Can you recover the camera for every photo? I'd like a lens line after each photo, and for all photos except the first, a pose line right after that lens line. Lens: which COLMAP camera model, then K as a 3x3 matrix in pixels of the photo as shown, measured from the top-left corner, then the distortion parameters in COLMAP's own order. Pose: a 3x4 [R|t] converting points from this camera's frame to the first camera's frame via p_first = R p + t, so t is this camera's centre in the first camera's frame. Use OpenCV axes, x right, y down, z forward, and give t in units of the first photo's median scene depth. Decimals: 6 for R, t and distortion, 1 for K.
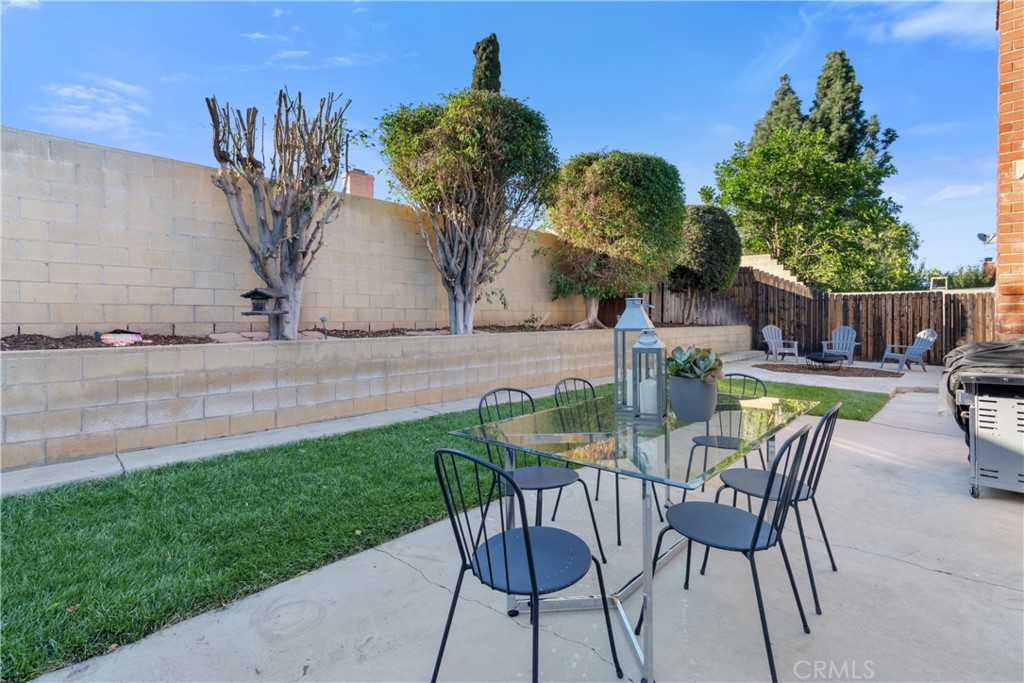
lens RADIAL K [[477.7, 0, 516.6], [0, 477.7, 319.1], [0, 0, 1]] dist [-0.004252, -0.000406]
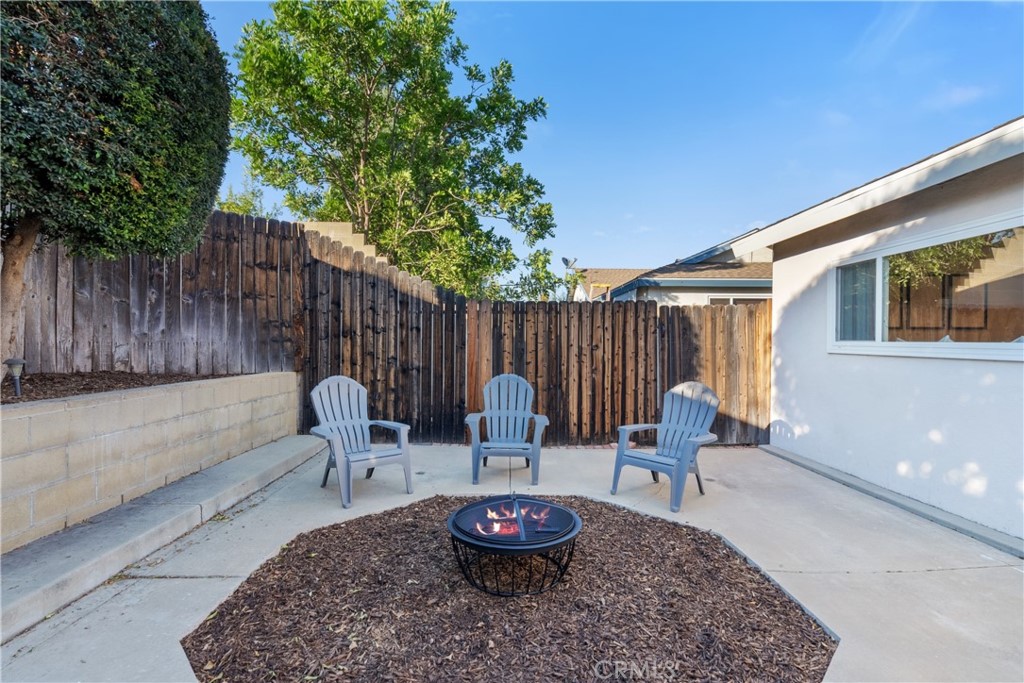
lens RADIAL K [[451.6, 0, 516.7], [0, 451.6, 339.2], [0, 0, 1]] dist [-0.001608, -0.000101]
pose [[0.693149, 0.005159, 0.720776, 0.419273], [0.000867, 0.999968, -0.007992, -0.011902], [-0.720794, 0.006164, 0.693122, 0.737170]]
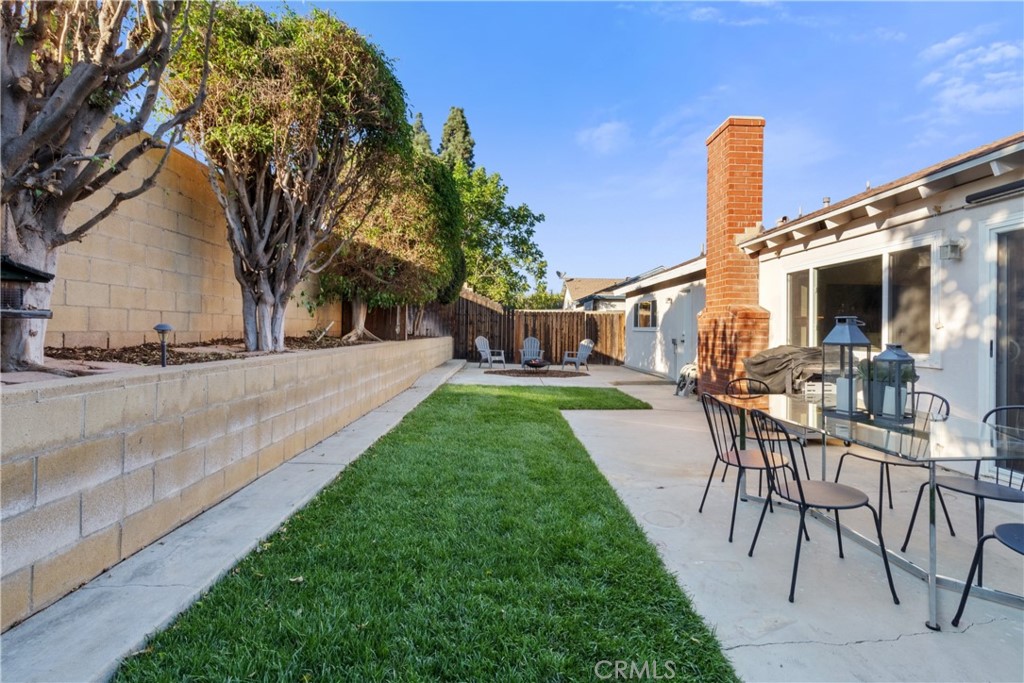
lens RADIAL K [[478.7, 0, 515.0], [0, 478.7, 326.5], [0, 0, 1]] dist [-0.003166, 0.000190]
pose [[0.692943, 0.012993, 0.720875, -0.245503], [-0.008806, 0.999916, -0.009558, -0.000173], [-0.720938, 0.000275, 0.692999, 0.168722]]
